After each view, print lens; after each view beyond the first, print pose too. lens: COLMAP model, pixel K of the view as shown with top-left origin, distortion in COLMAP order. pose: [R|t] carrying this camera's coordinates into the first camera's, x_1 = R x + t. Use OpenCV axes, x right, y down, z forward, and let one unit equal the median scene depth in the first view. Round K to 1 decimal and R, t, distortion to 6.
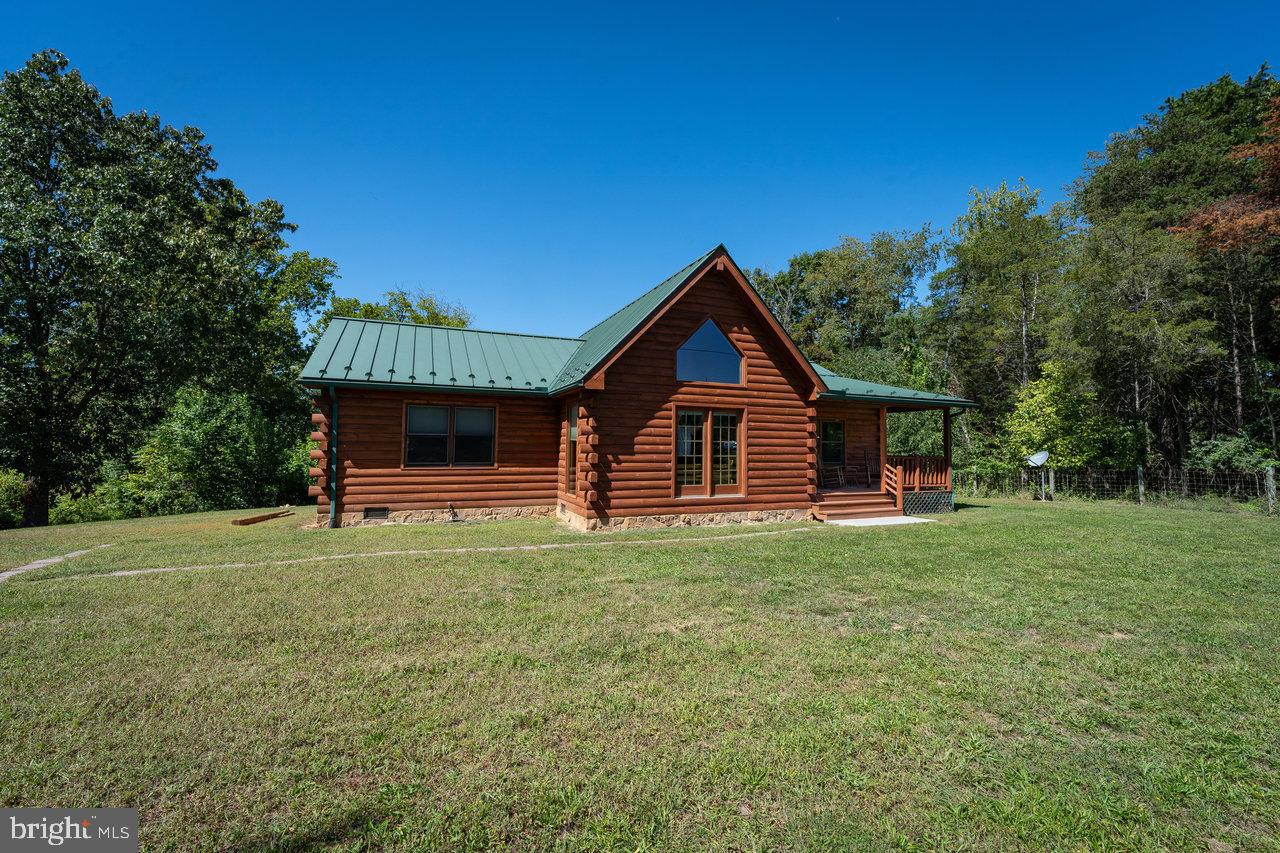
lens RADIAL K [[559.8, 0, 662.4], [0, 559.8, 426.6], [0, 0, 1]] dist [-0.000494, -0.000105]
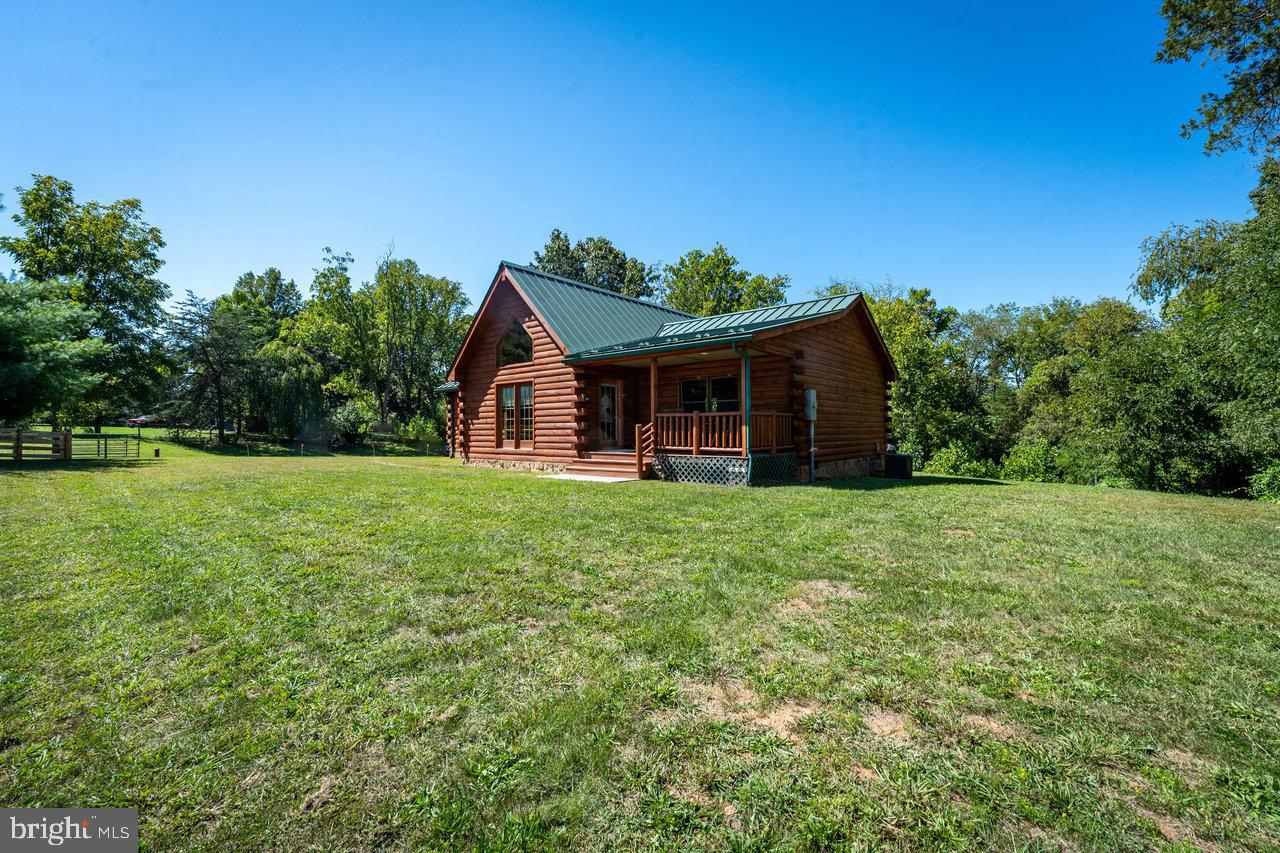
lens RADIAL K [[536.5, 0, 612.9], [0, 536.5, 443.1], [0, 0, 1]] dist [-0.000326, -0.000326]
pose [[0.392262, 0.009475, -0.919805, 1.373256], [0.047351, 0.998413, 0.030478, 0.082176], [0.918634, -0.055509, 0.391191, 0.704430]]
